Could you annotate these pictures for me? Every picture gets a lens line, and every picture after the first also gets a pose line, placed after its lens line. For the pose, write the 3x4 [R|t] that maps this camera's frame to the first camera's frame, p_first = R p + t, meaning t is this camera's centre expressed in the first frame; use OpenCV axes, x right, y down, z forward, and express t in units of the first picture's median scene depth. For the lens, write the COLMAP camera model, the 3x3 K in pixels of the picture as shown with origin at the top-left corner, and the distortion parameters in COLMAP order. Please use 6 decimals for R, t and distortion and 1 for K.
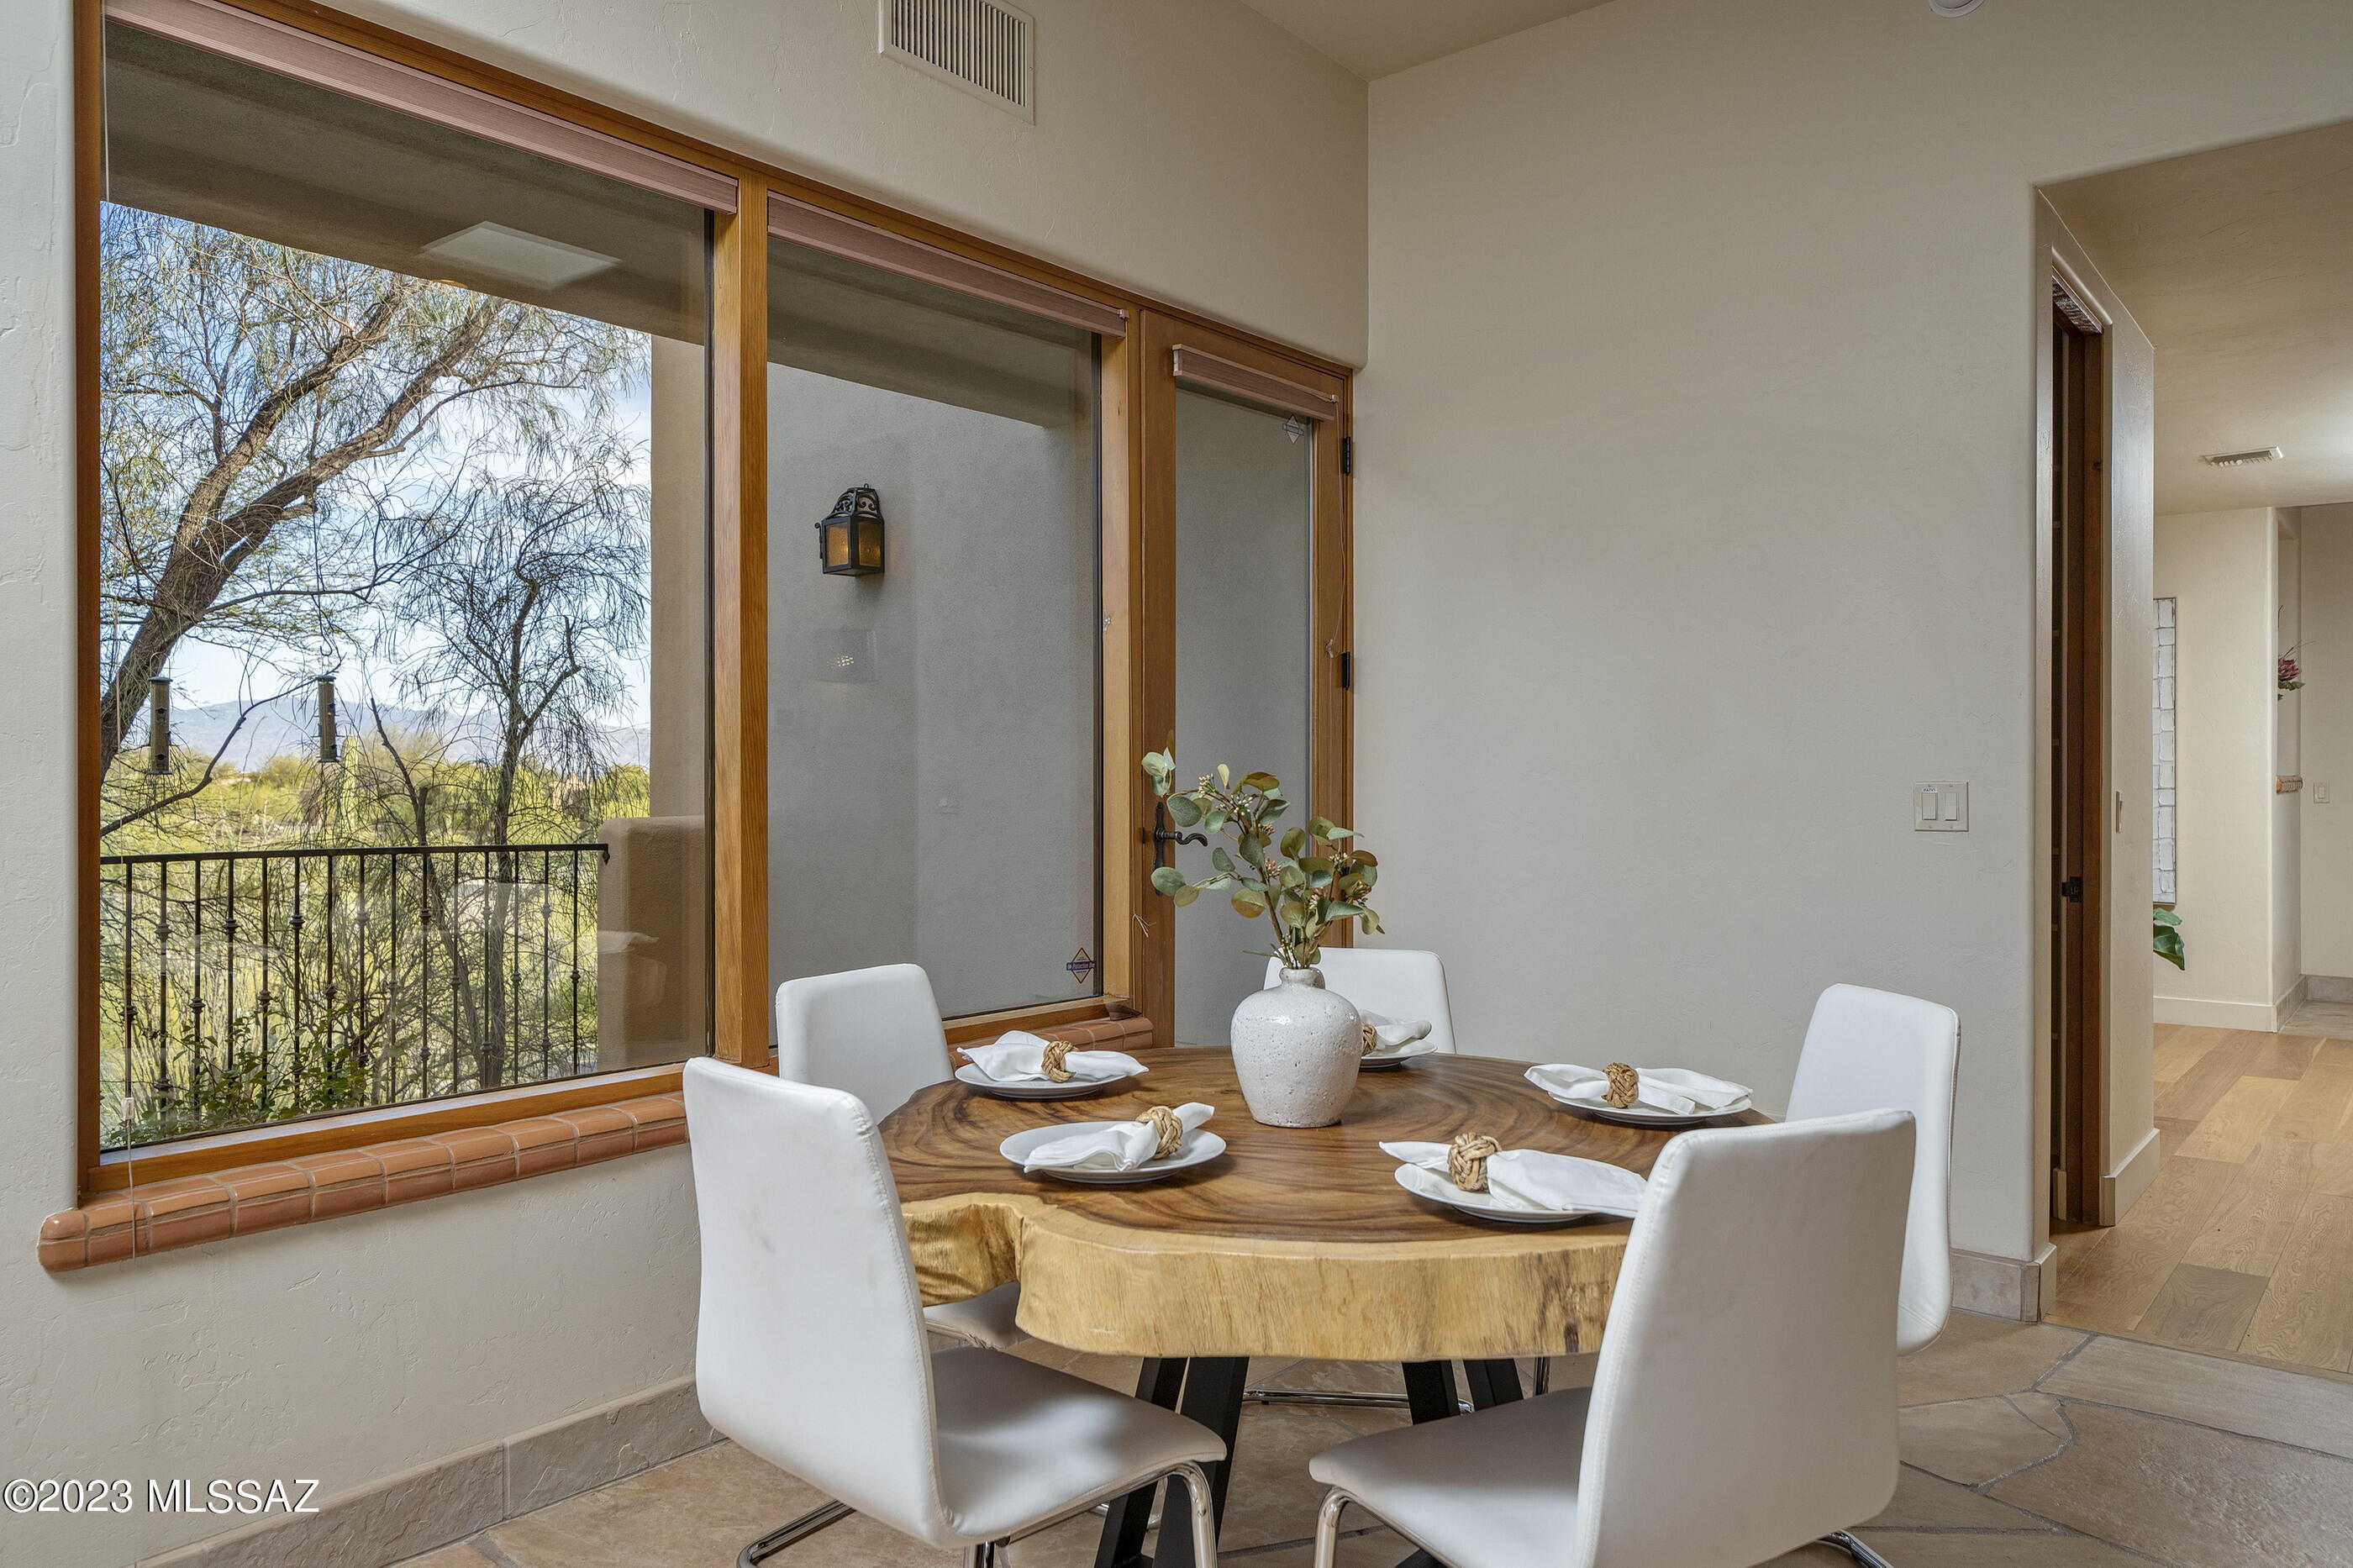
lens RADIAL K [[1595.6, 0, 1176.5], [0, 1595.6, 784.0], [0, 0, 1]] dist [-0.004051, -0.000914]
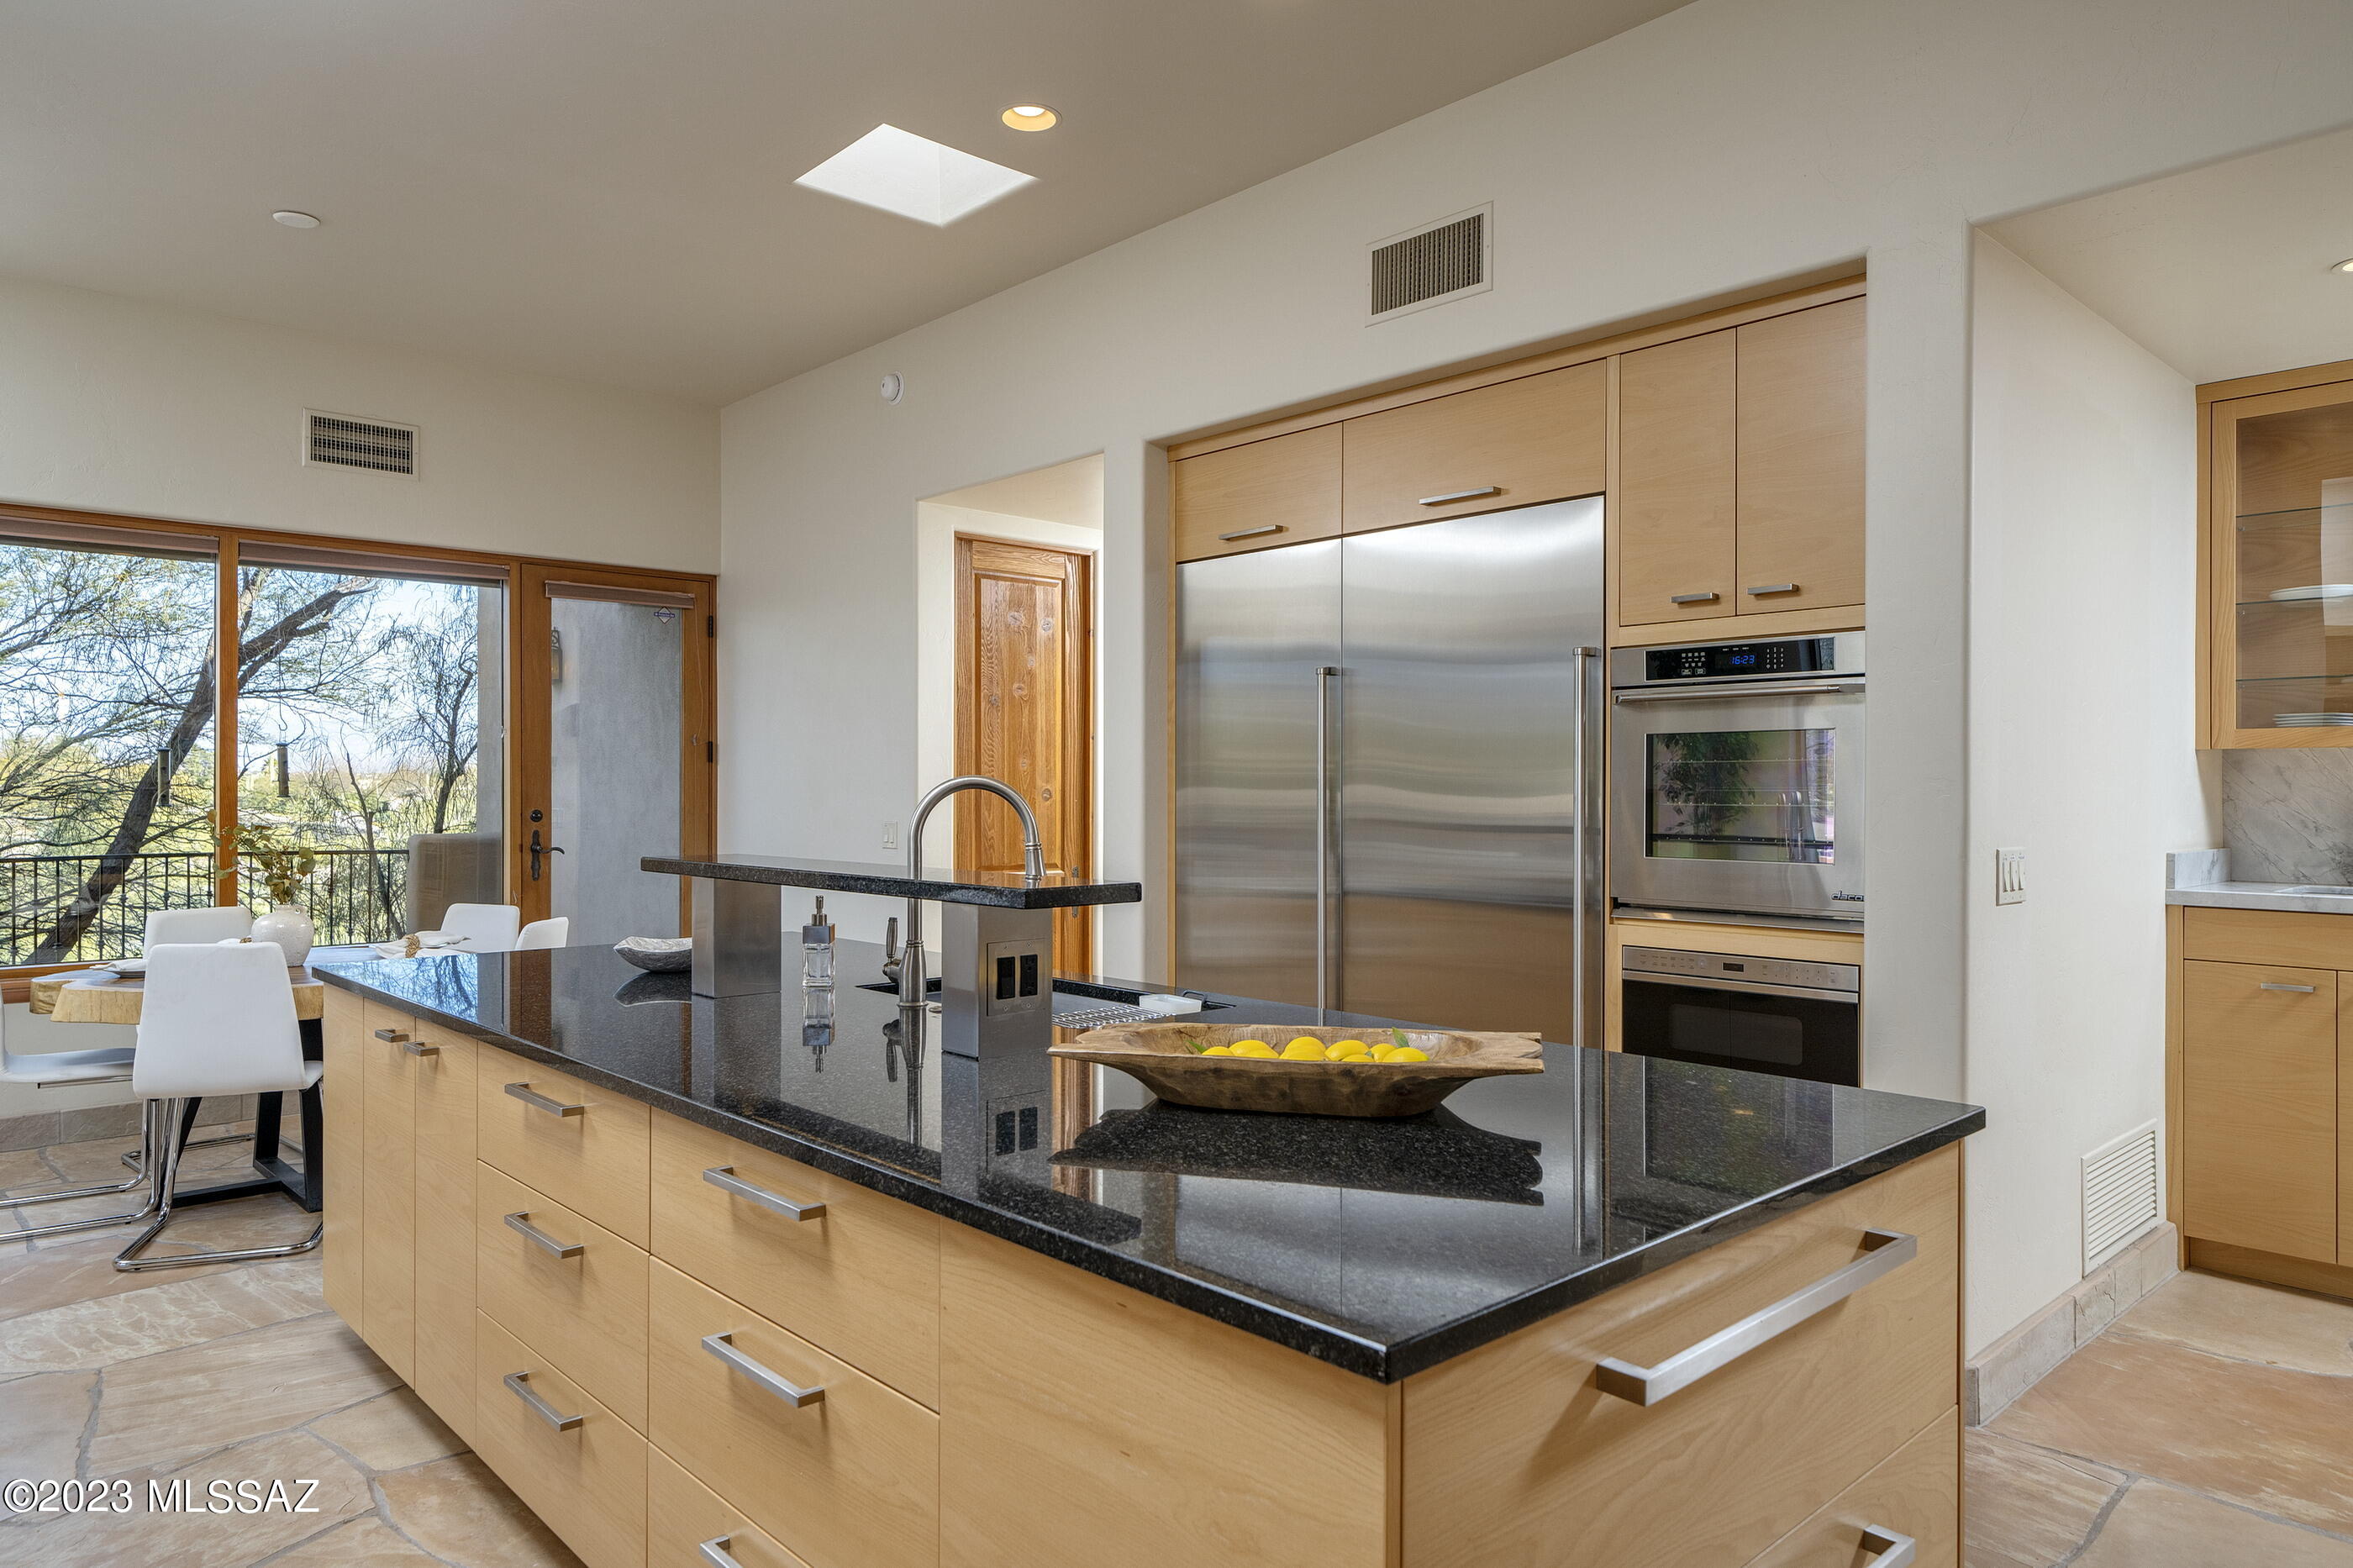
lens RADIAL K [[1465.2, 0, 1176.5], [0, 1465.2, 784.0], [0, 0, 1]] dist [0.004420, 0.001051]
pose [[0.991436, -0.003545, -0.130545, 0.808419], [0.003242, 0.999992, -0.002532, -0.031203], [0.130553, 0.002087, 0.991439, -0.497796]]
